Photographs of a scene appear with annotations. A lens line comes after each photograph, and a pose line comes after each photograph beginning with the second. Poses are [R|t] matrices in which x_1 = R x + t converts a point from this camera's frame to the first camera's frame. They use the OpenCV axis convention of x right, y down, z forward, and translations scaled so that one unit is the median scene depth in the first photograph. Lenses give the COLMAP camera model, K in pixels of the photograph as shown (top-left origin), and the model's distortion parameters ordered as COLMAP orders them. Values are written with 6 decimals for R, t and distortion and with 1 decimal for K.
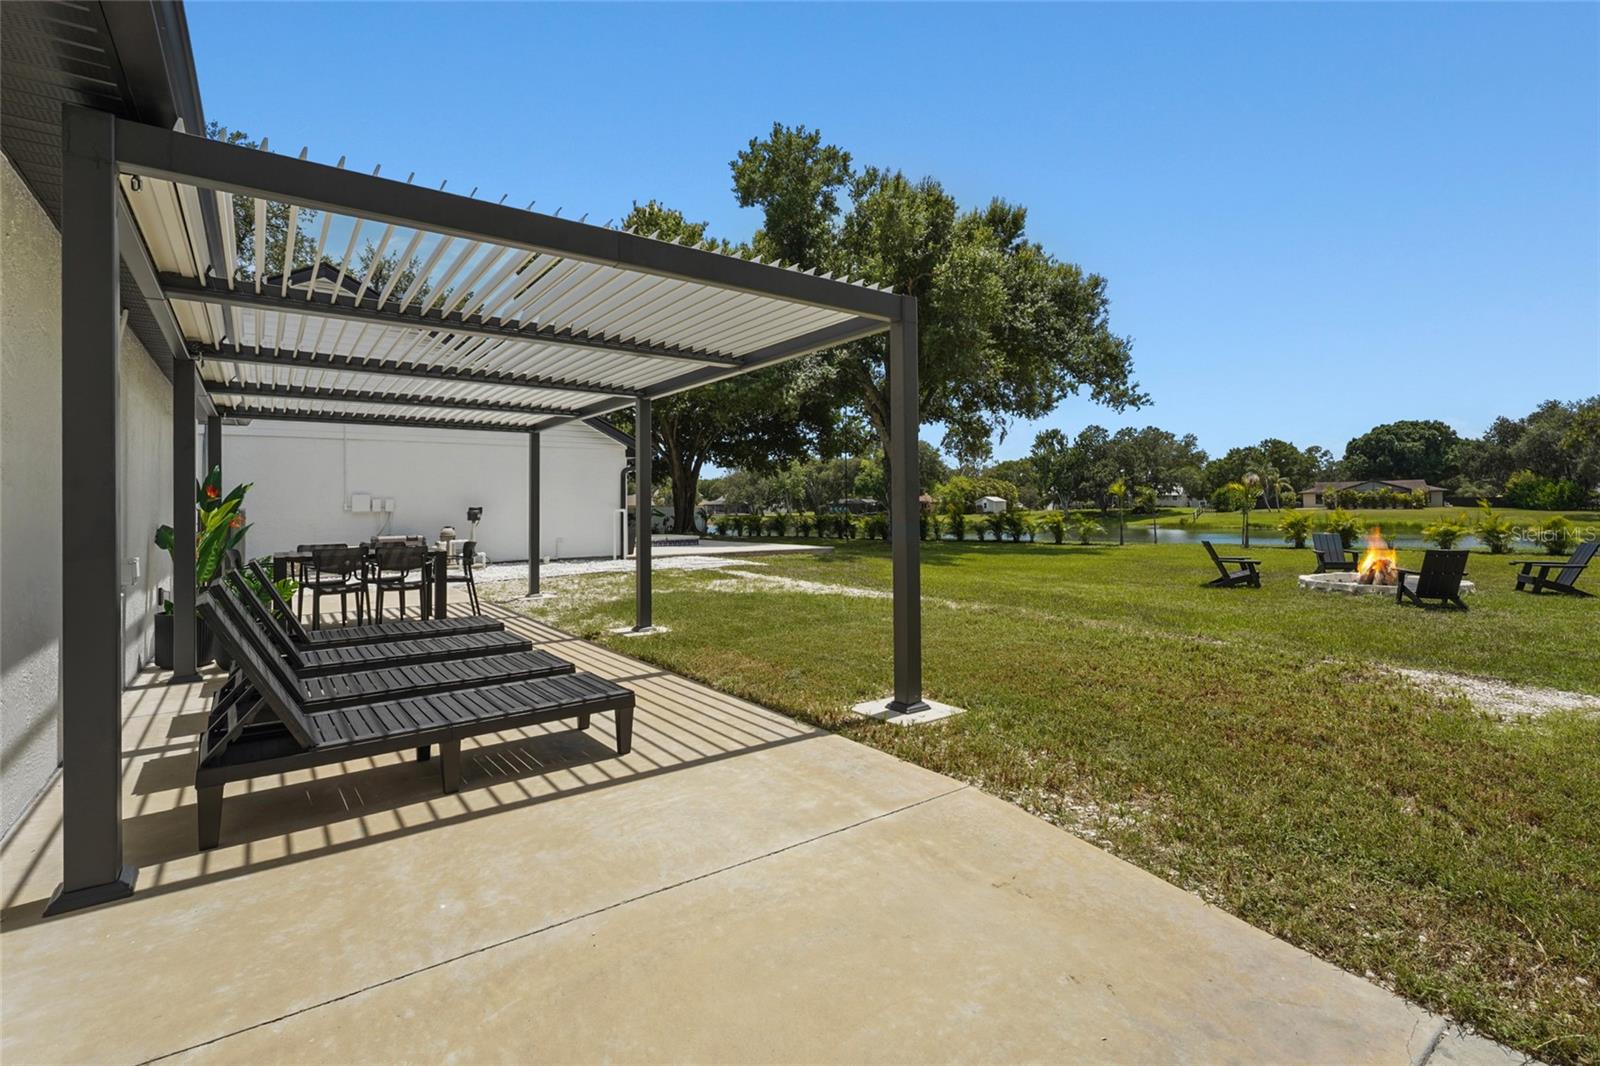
lens RADIAL K [[737.3, 0, 808.7], [0, 737.3, 503.7], [0, 0, 1]] dist [-0.001572, -0.000108]
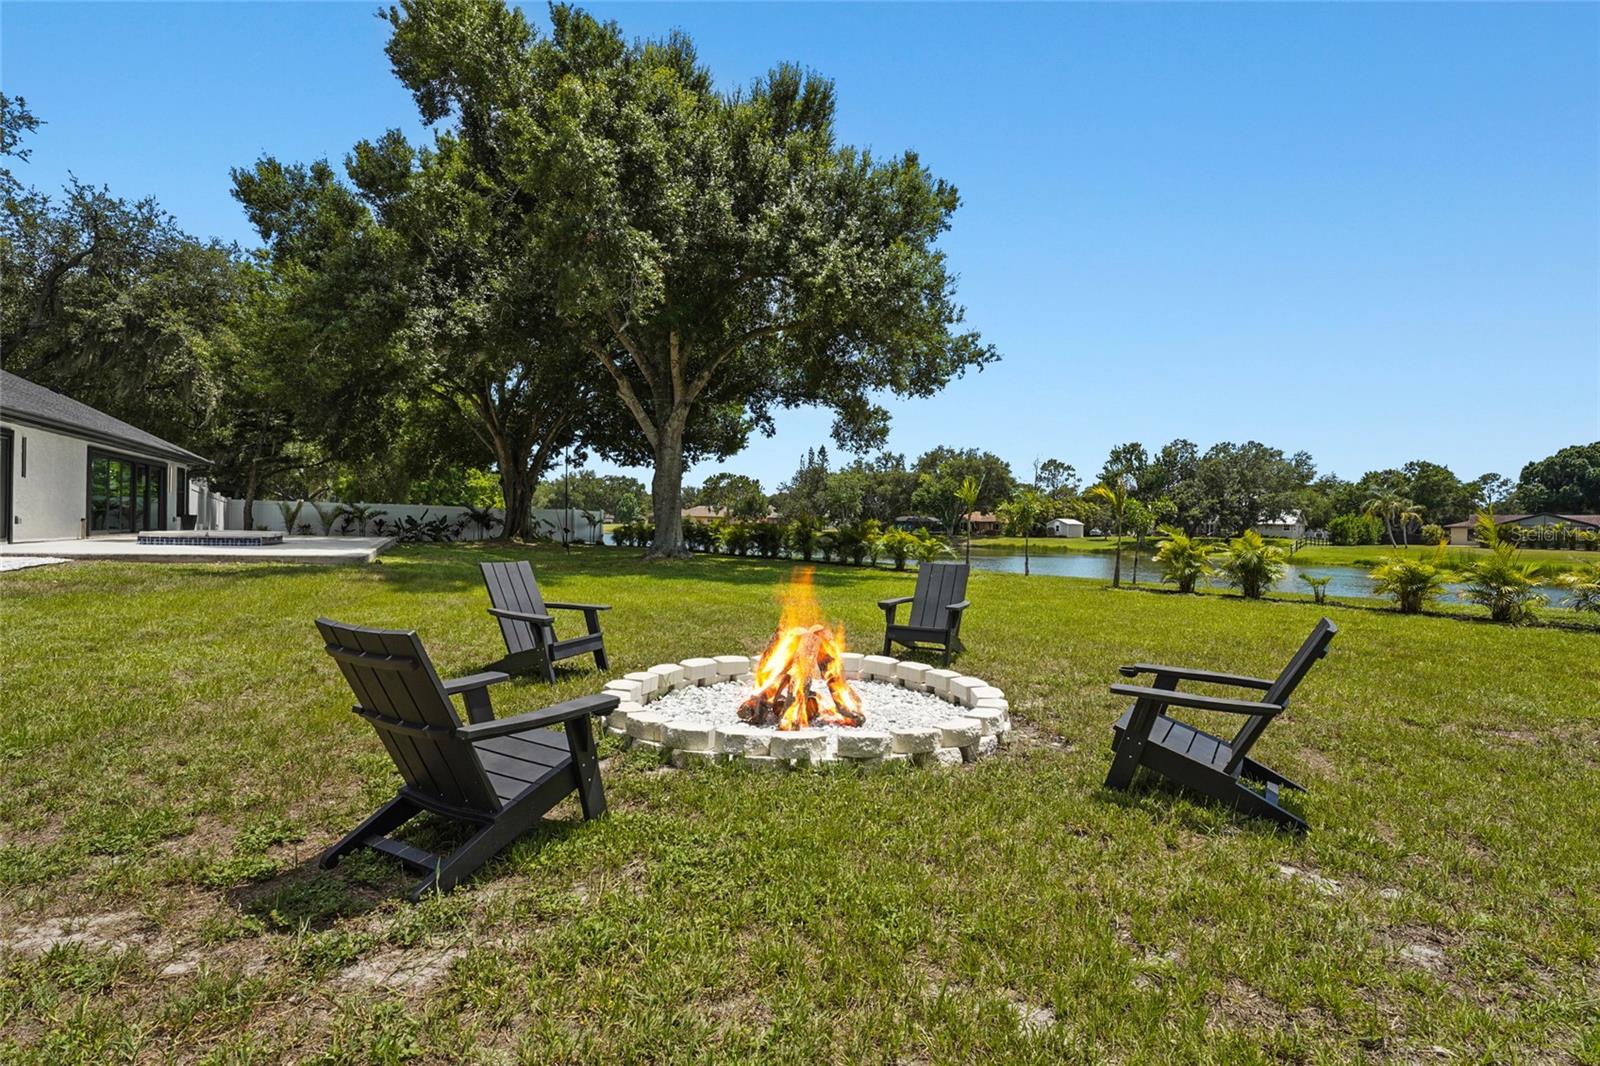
lens RADIAL K [[739.2, 0, 800.0], [0, 739.2, 533.0], [0, 0, 1]] dist [0.000159, 0.000117]
pose [[0.985807, 0.038814, -0.163333, 0.092465], [-0.036147, 0.999161, 0.019267, 0.002533], [0.163944, -0.013089, 0.986383, 0.072822]]
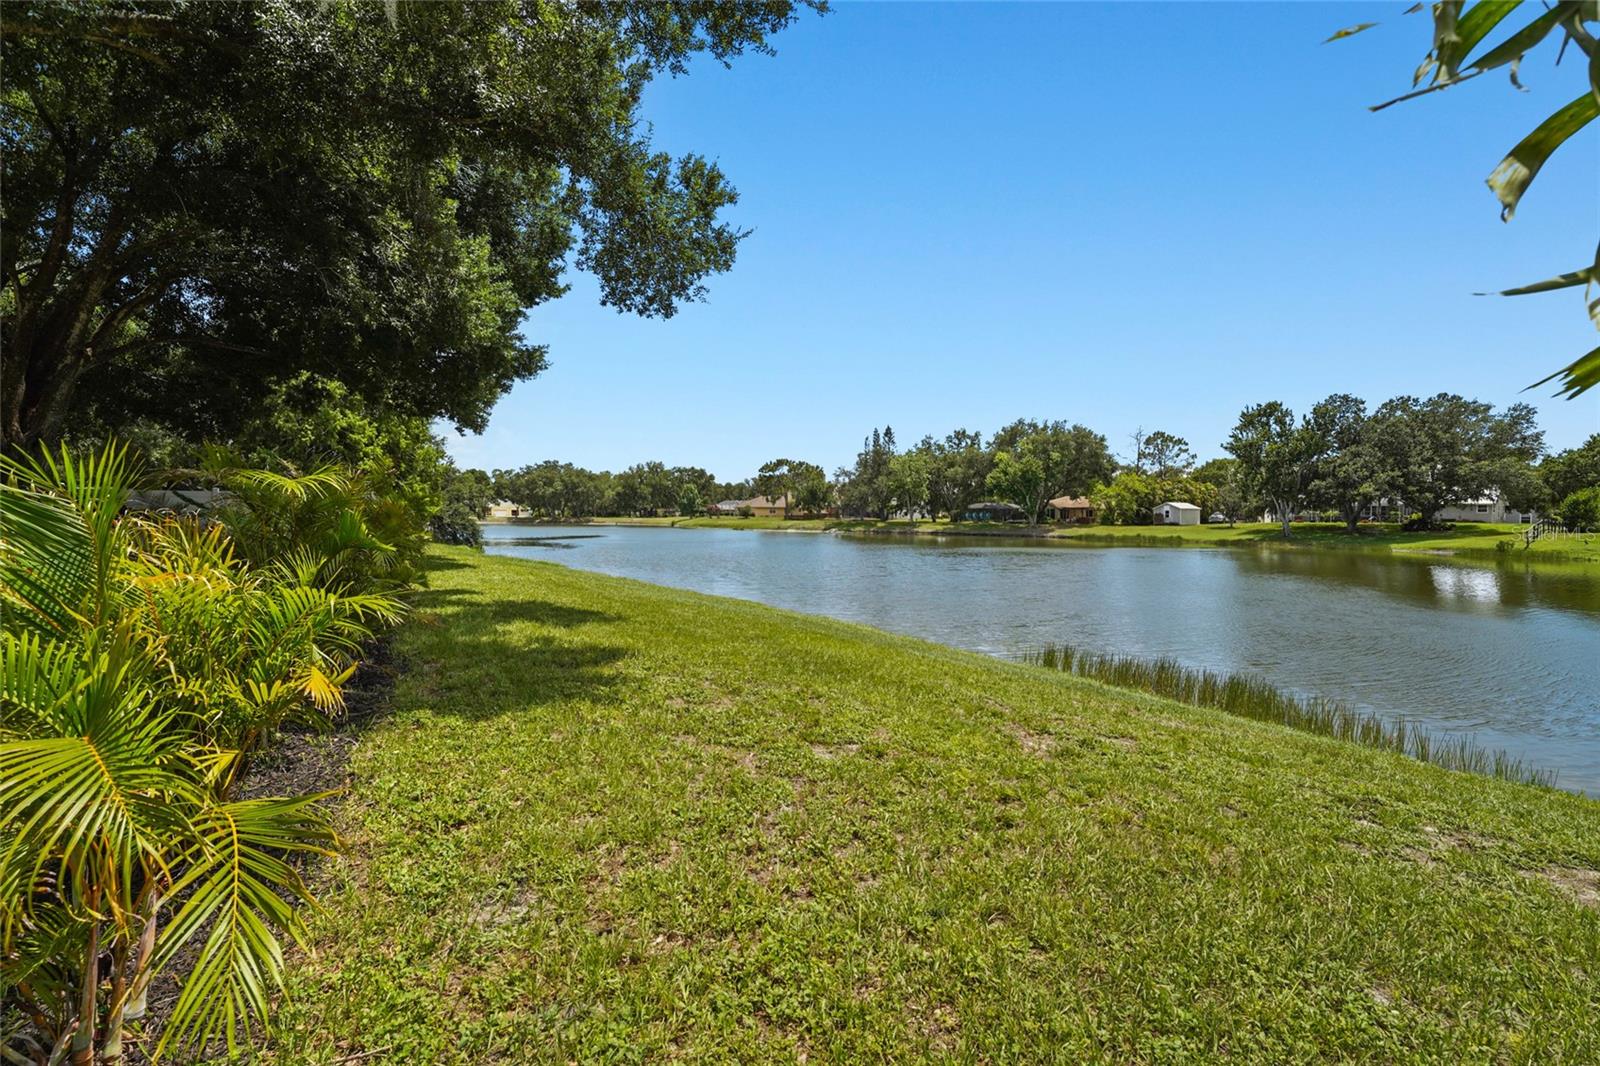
lens RADIAL K [[721.8, 0, 803.2], [0, 721.8, 531.5], [0, 0, 1]] dist [0.000262, 0.000254]
pose [[0.958881, 0.028184, -0.282407, 0.112721], [-0.019320, 0.999231, 0.034123, 0.002751], [0.283151, -0.027264, 0.958688, 0.243353]]
